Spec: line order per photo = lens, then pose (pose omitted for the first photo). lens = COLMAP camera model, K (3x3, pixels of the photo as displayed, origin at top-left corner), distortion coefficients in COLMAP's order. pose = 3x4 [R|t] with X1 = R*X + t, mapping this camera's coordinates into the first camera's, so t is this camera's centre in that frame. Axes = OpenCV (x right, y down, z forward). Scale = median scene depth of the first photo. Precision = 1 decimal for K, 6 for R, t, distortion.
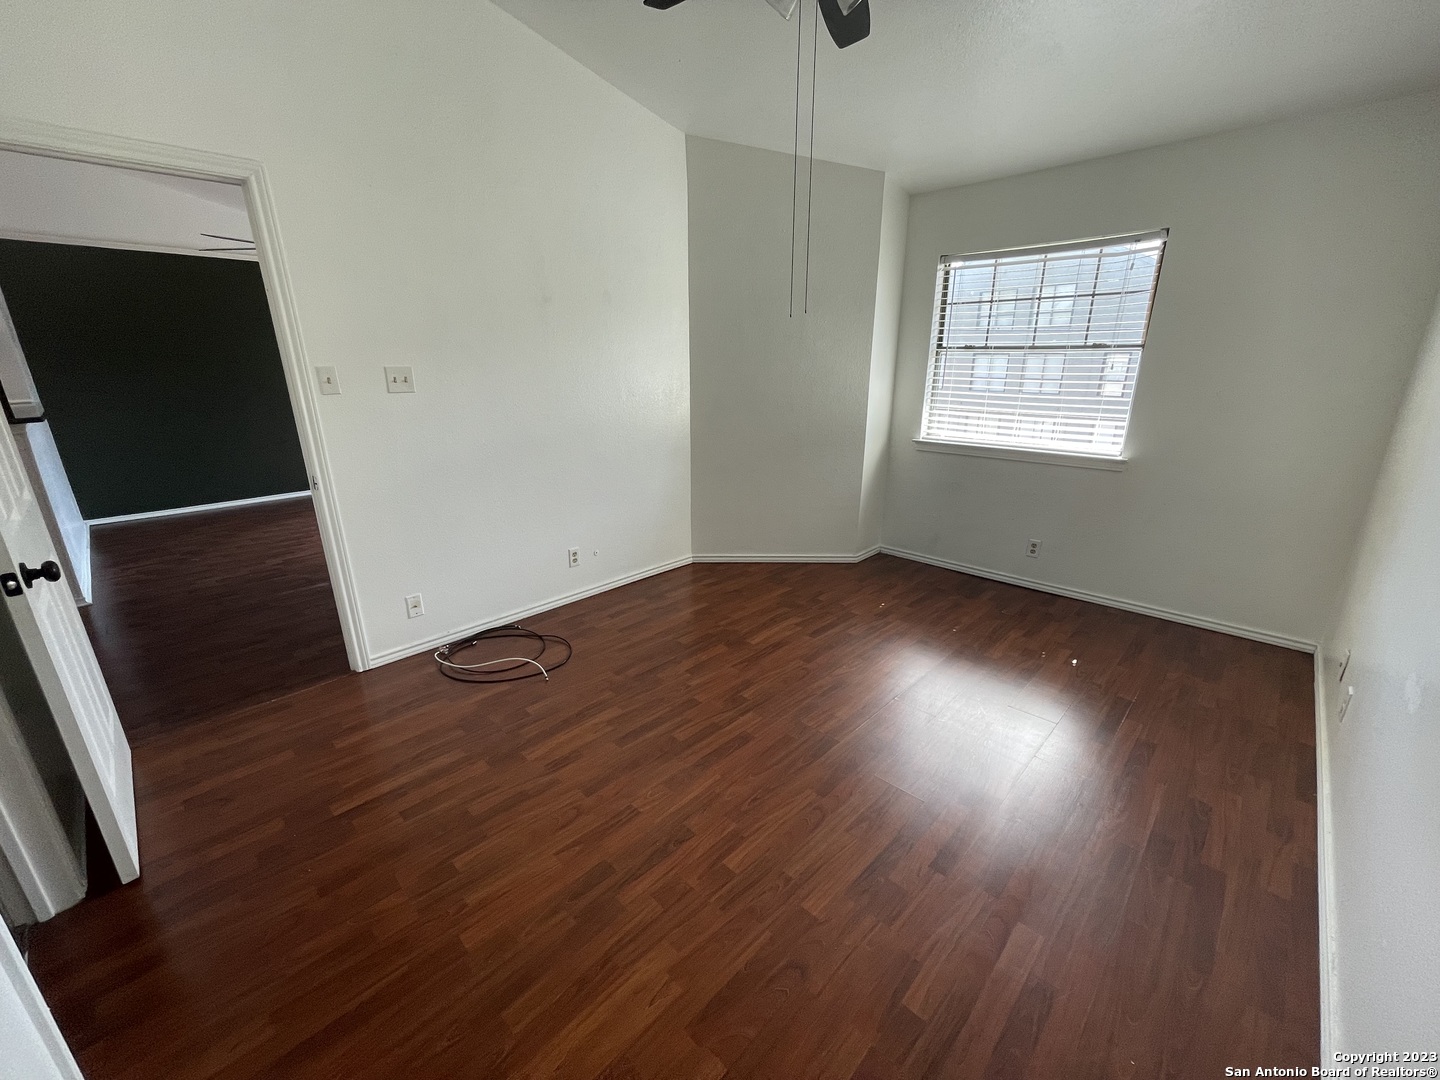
lens RADIAL K [[581.9, 0, 719.4], [0, 581.9, 544.1], [0, 0, 1]] dist [-0.003917, 0.000428]
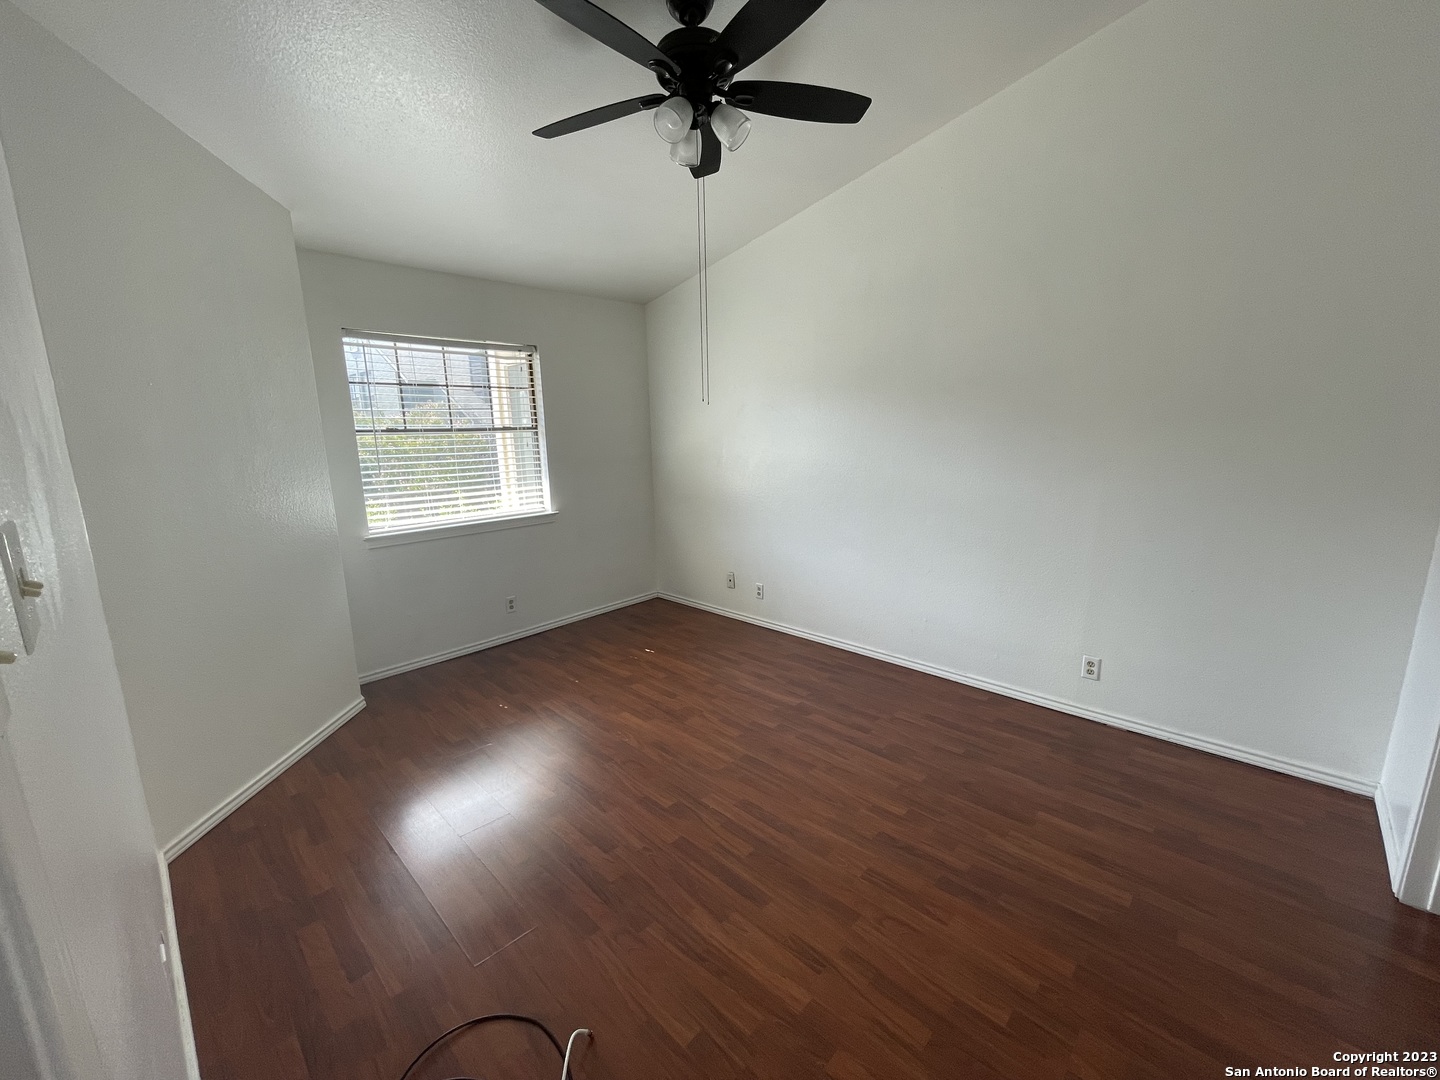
lens RADIAL K [[581.9, 0, 719.4], [0, 581.9, 544.1], [0, 0, 1]] dist [-0.003917, 0.000428]
pose [[-0.010443, -0.192542, 0.981233, -0.621822], [0.321692, 0.928473, 0.185613, -0.207429], [-0.946787, 0.317594, 0.052243, 0.613984]]
